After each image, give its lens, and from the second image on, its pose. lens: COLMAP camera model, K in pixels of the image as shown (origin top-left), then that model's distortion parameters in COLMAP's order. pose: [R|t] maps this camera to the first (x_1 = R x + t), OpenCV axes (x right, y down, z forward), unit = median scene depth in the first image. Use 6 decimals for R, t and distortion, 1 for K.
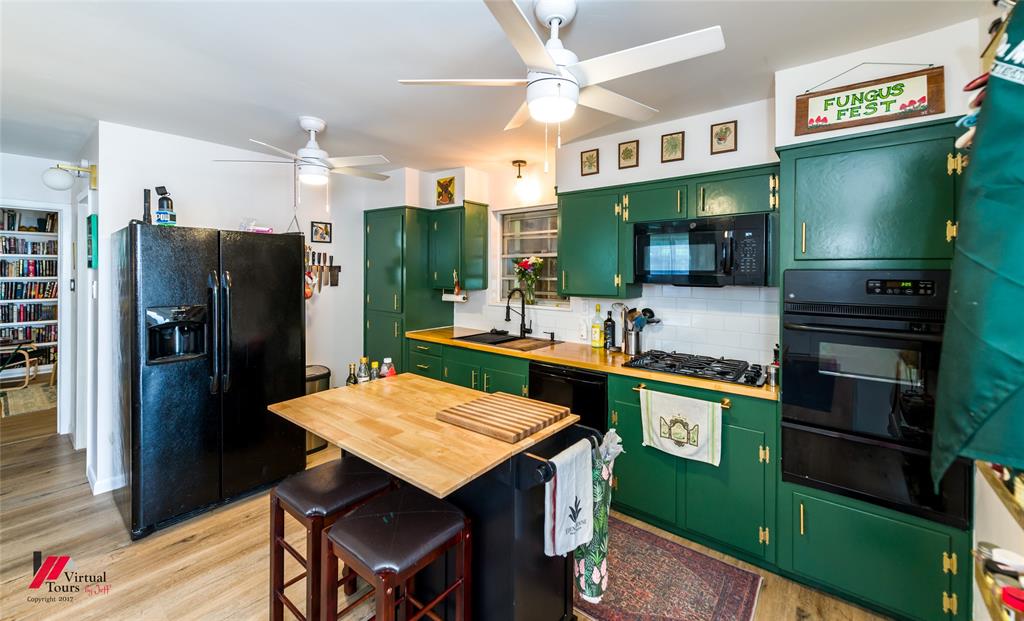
lens RADIAL K [[406.5, 0, 536.2], [0, 406.5, 280.9], [0, 0, 1]] dist [0.018474, -0.001844]
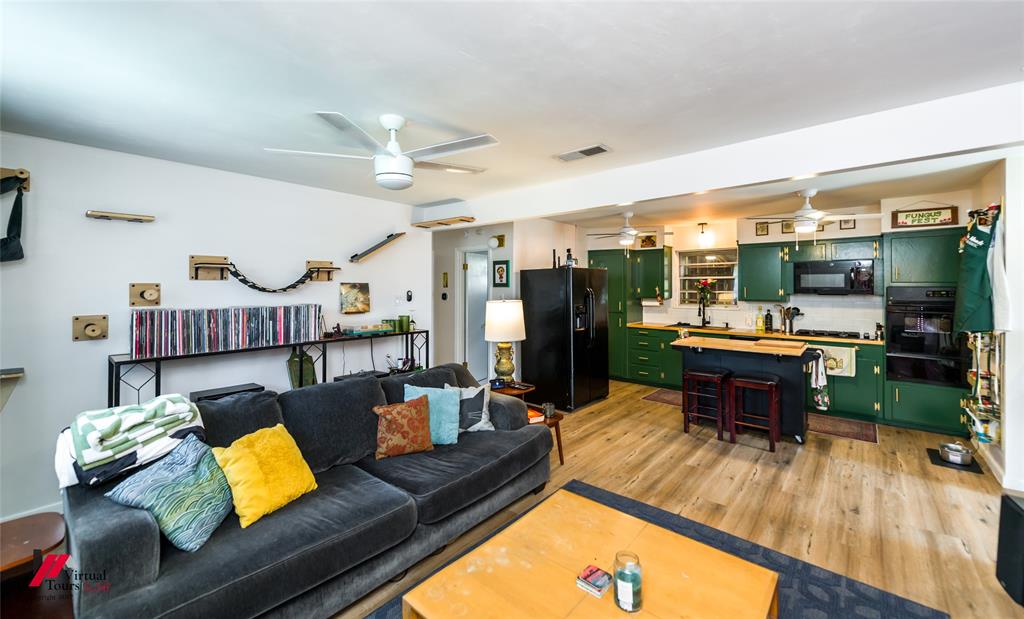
lens RADIAL K [[406.5, 0, 533.2], [0, 406.5, 291.2], [0, 0, 1]] dist [0.018474, -0.001844]
pose [[0.999168, -0.002922, -0.040682, -0.888029], [0.002462, 0.999933, -0.011347, 0.012700], [0.040713, 0.011238, 0.999108, -0.958192]]
